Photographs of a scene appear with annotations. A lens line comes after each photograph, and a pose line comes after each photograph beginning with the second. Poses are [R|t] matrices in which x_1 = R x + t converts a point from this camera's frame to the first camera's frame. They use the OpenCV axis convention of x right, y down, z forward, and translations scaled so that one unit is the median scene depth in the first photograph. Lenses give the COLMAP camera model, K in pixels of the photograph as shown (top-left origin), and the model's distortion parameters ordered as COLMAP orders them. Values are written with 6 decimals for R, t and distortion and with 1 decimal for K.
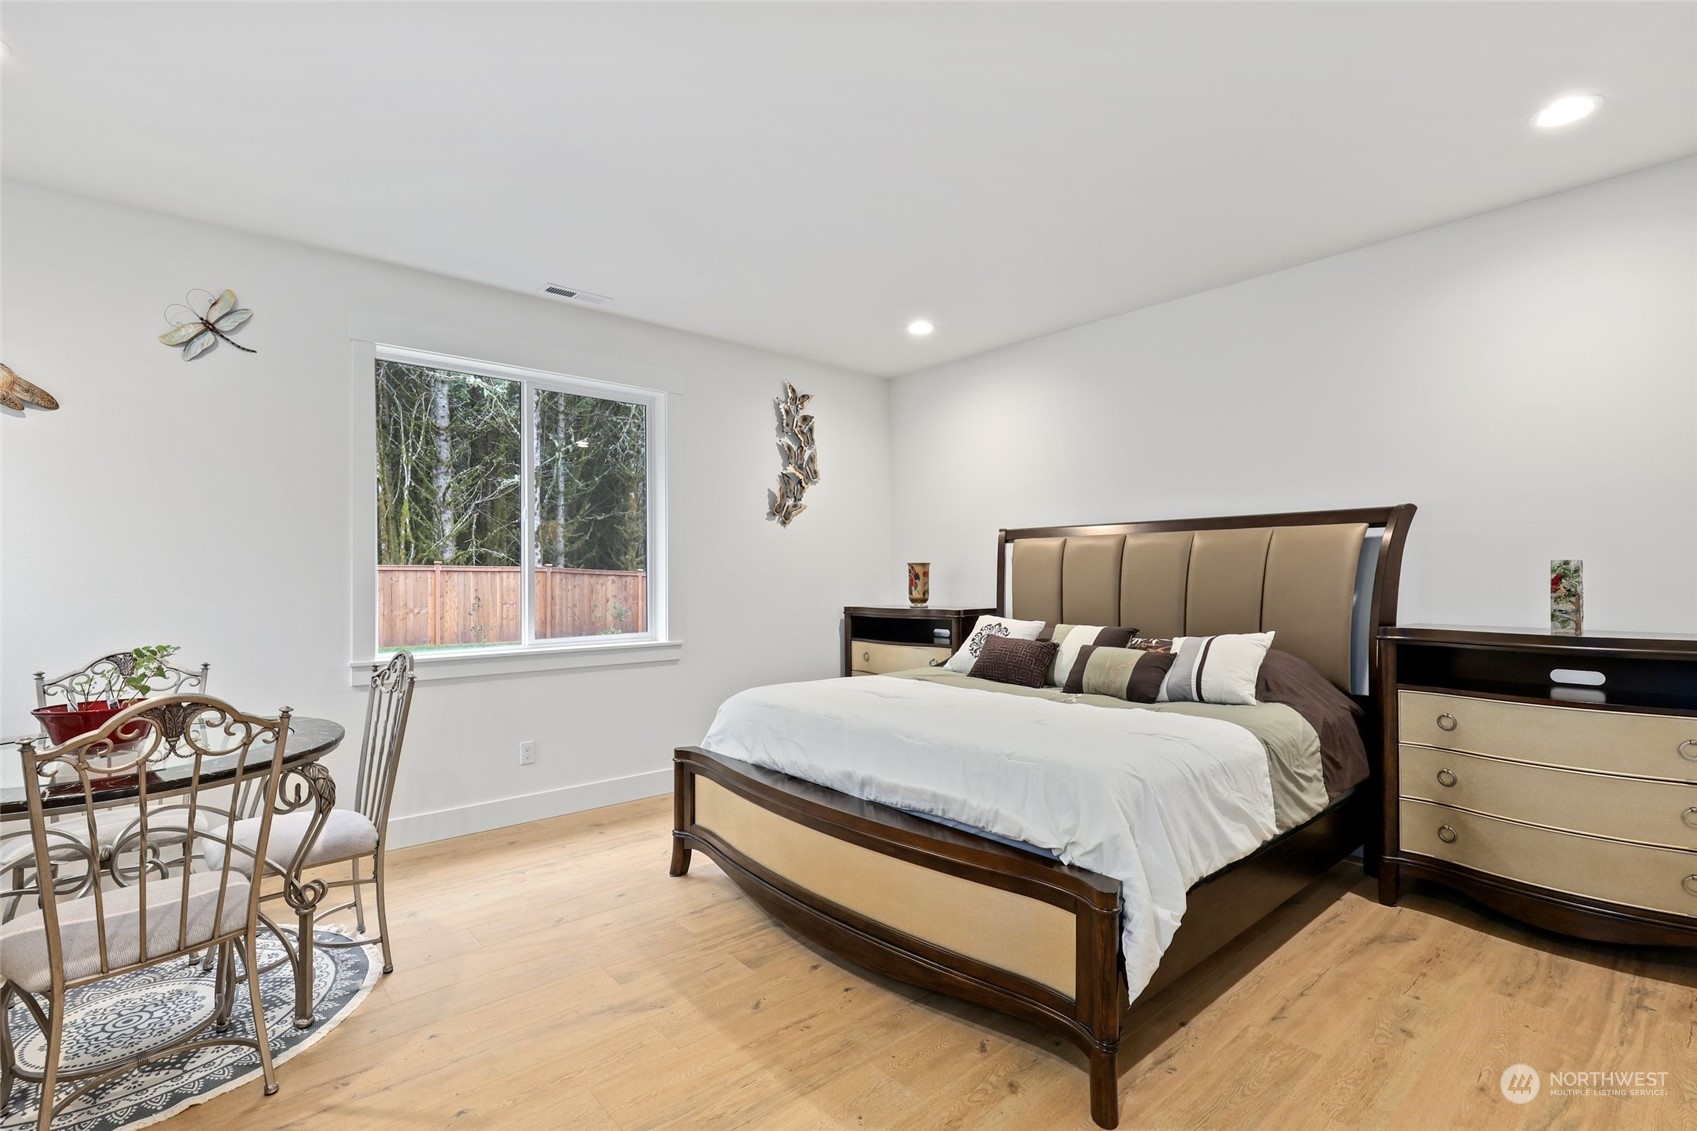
lens RADIAL K [[784.7, 0, 852.8], [0, 784.7, 580.8], [0, 0, 1]] dist [-0.027867, 0.000629]
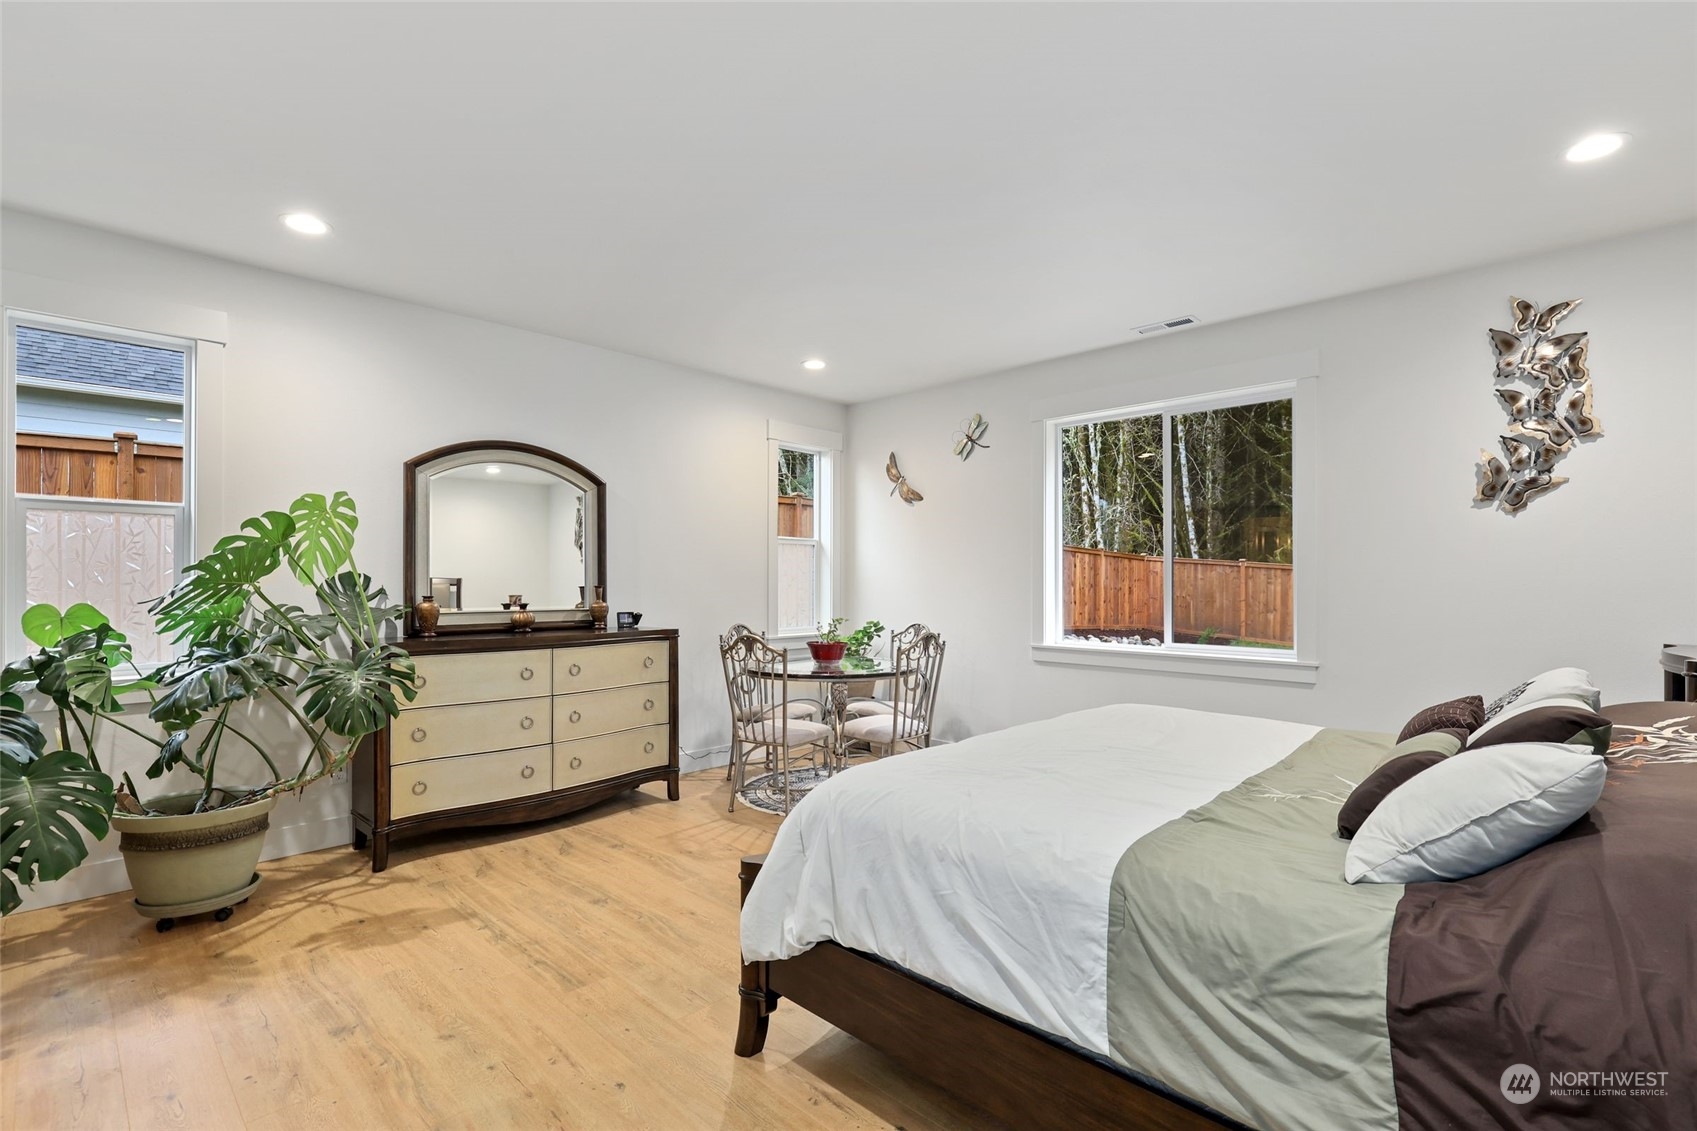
lens RADIAL K [[784.7, 0, 852.8], [0, 784.7, 580.8], [0, 0, 1]] dist [-0.027867, 0.000629]
pose [[0.066864, 0.001565, -0.997761, 0.609299], [-0.004204, 0.999990, 0.001286, -0.010781], [0.997753, 0.004109, 0.066870, 0.429898]]
